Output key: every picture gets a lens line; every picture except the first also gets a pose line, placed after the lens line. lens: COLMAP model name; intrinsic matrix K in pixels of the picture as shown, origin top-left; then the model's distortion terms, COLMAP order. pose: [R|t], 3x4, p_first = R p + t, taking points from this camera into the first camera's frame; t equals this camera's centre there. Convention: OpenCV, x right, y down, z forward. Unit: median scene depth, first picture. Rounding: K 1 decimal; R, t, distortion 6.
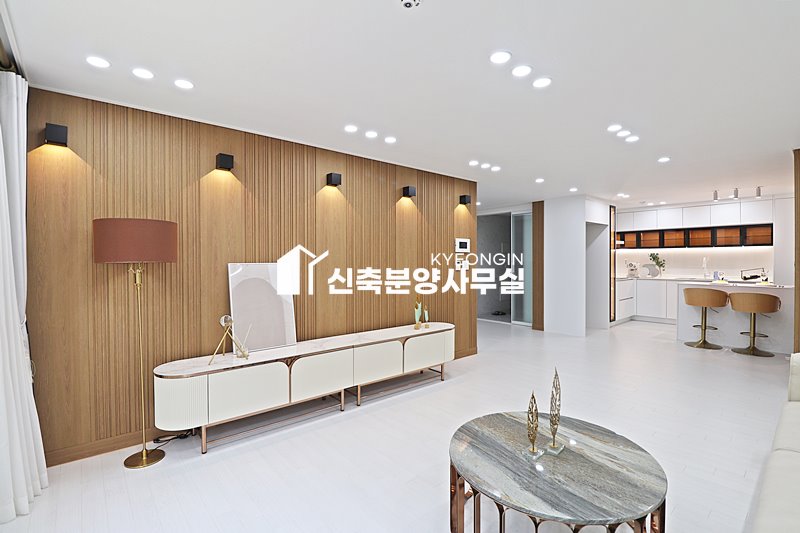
lens RADIAL K [[368.6, 0, 403.7], [0, 368.6, 263.9], [0, 0, 1]] dist [-0.011046, -0.008198]
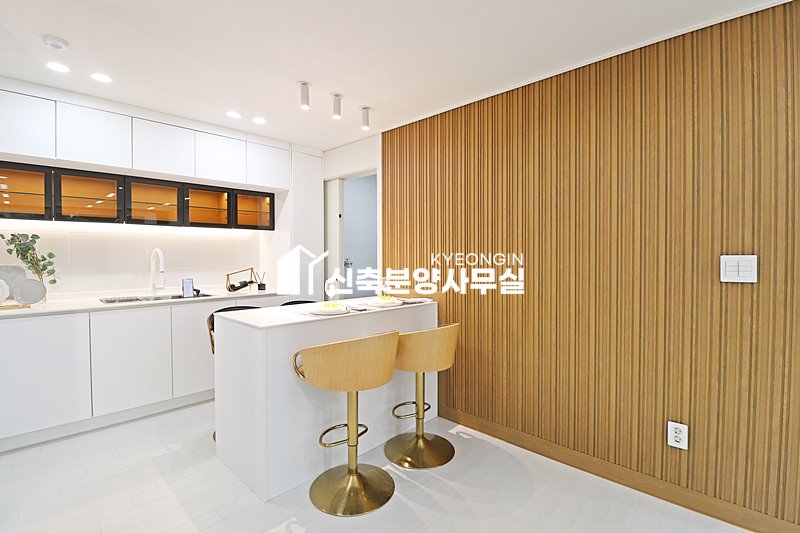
lens RADIAL K [[368.6, 0, 408.0], [0, 368.6, 267.5], [0, 0, 1]] dist [-0.011046, -0.008198]
pose [[-0.114110, -0.040188, 0.992655, 0.448542], [0.004023, 0.999155, 0.040914, -0.015027], [-0.993460, 0.008662, -0.113852, 0.979342]]
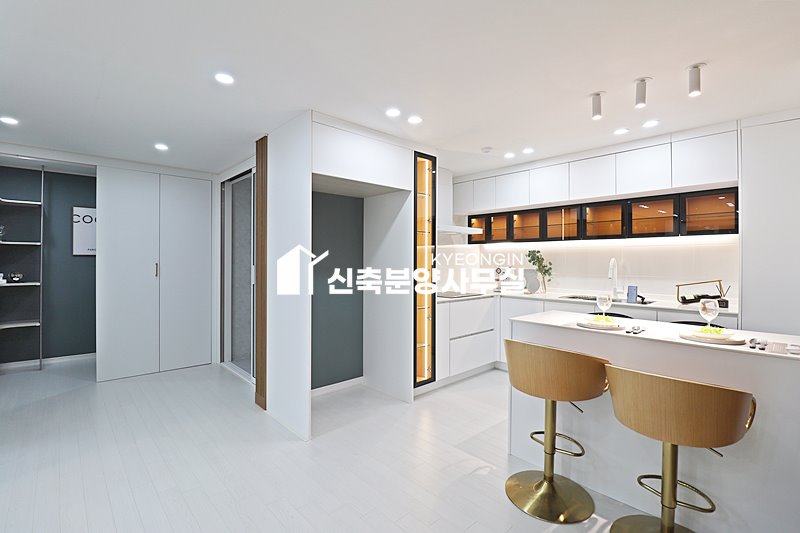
lens RADIAL K [[368.6, 0, 399.3], [0, 368.6, 259.8], [0, 0, 1]] dist [-0.011046, -0.008198]
pose [[0.999424, 0.007887, 0.033008, 0.652540], [-0.007404, 0.999864, -0.014708, -0.006998], [-0.033120, 0.014455, 0.999347, 0.626738]]
